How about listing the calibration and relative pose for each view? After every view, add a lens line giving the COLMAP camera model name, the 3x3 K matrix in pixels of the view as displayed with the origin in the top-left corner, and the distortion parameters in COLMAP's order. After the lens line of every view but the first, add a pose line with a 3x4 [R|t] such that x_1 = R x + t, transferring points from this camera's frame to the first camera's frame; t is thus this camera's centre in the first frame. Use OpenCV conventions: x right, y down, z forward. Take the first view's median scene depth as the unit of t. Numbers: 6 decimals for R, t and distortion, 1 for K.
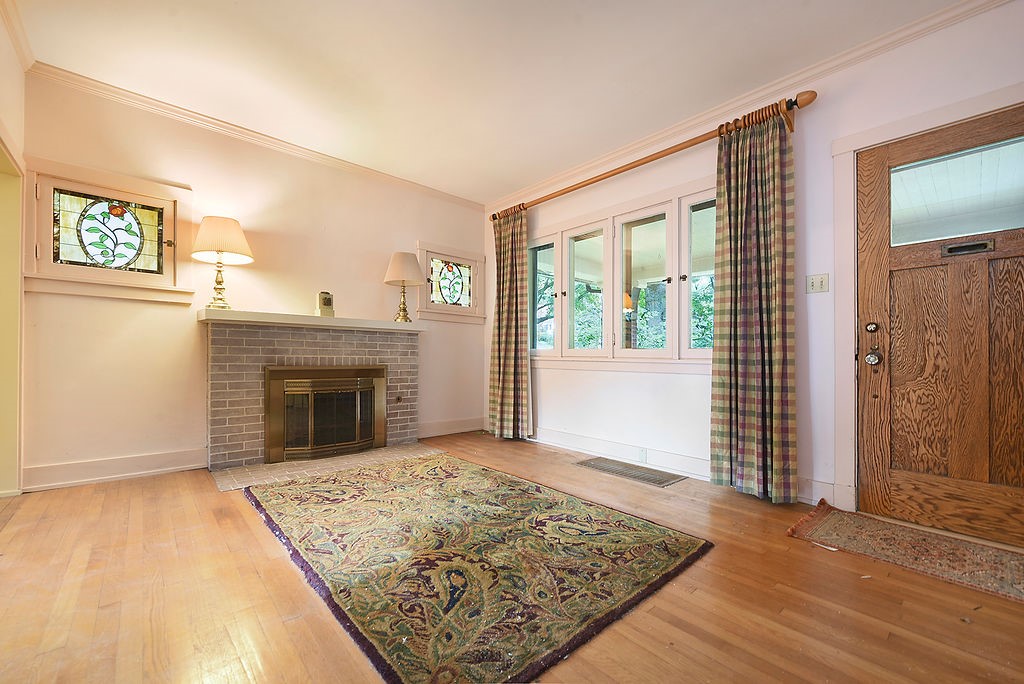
lens RADIAL K [[461.8, 0, 581.7], [0, 461.8, 361.2], [0, 0, 1]] dist [0.000785, -0.000197]
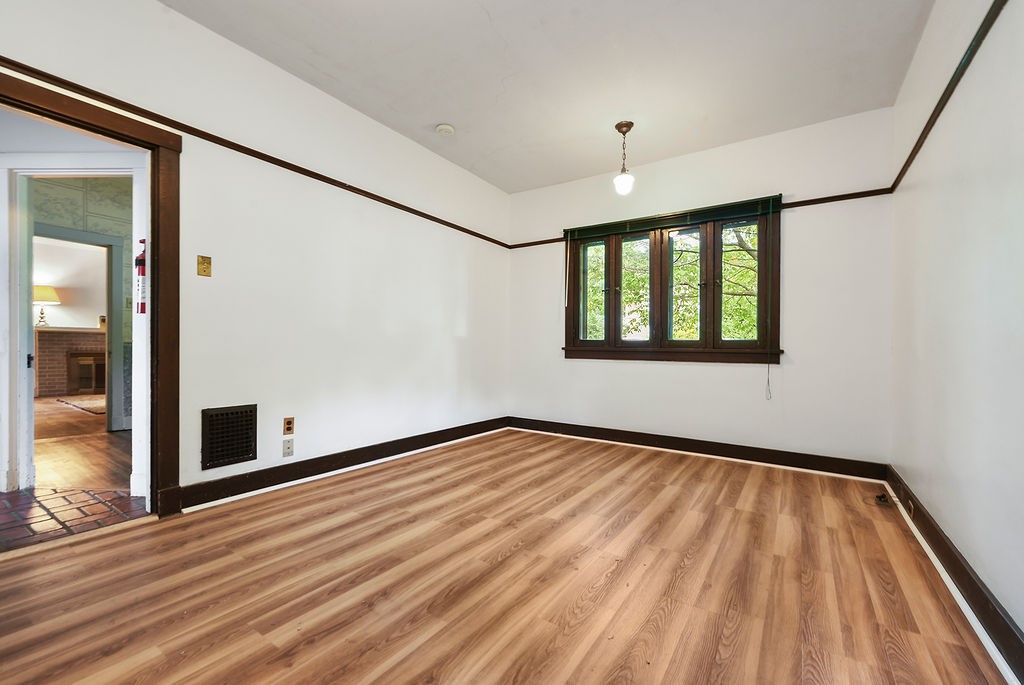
lens RADIAL K [[431.6, 0, 531.6], [0, 431.6, 348.4], [0, 0, 1]] dist [0.008167, -0.000232]
pose [[0.977695, -0.005437, 0.209958, 1.092905], [0.003733, 0.999957, 0.008510, -0.011685], [-0.209995, -0.007536, 0.977673, -1.568014]]
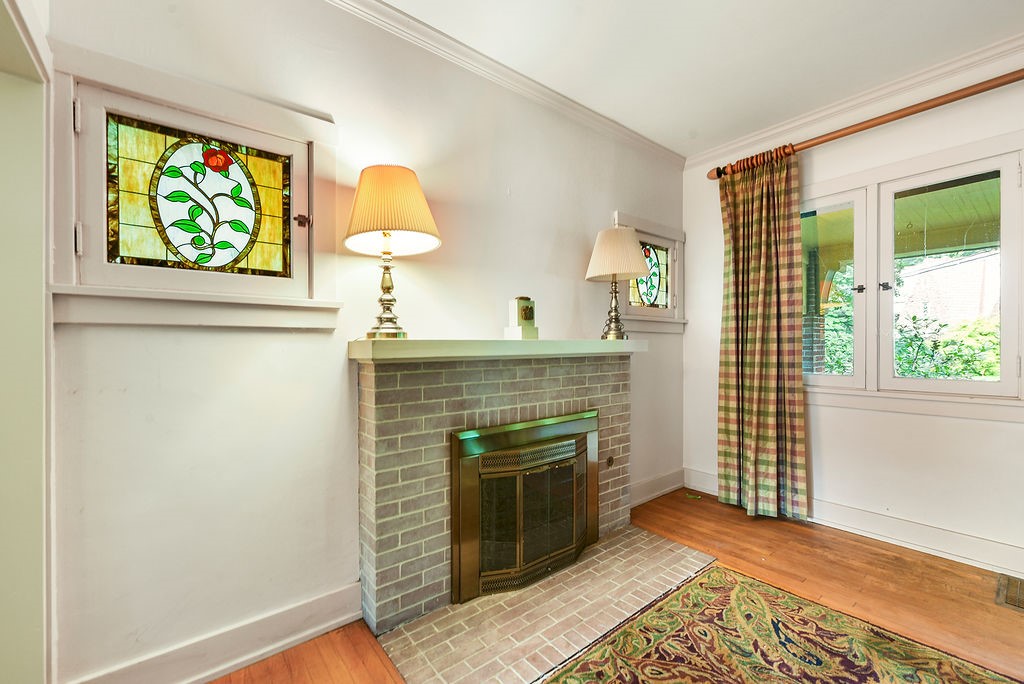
lens RADIAL K [[451.1, 0, 542.6], [0, 451.1, 342.0], [0, 0, 1]] dist [-0.000565, -0.000330]
pose [[0.996819, -0.020065, -0.077138, -0.562538], [0.019632, 0.999787, -0.006371, -0.101125], [0.077249, 0.004836, 0.997000, 0.484881]]
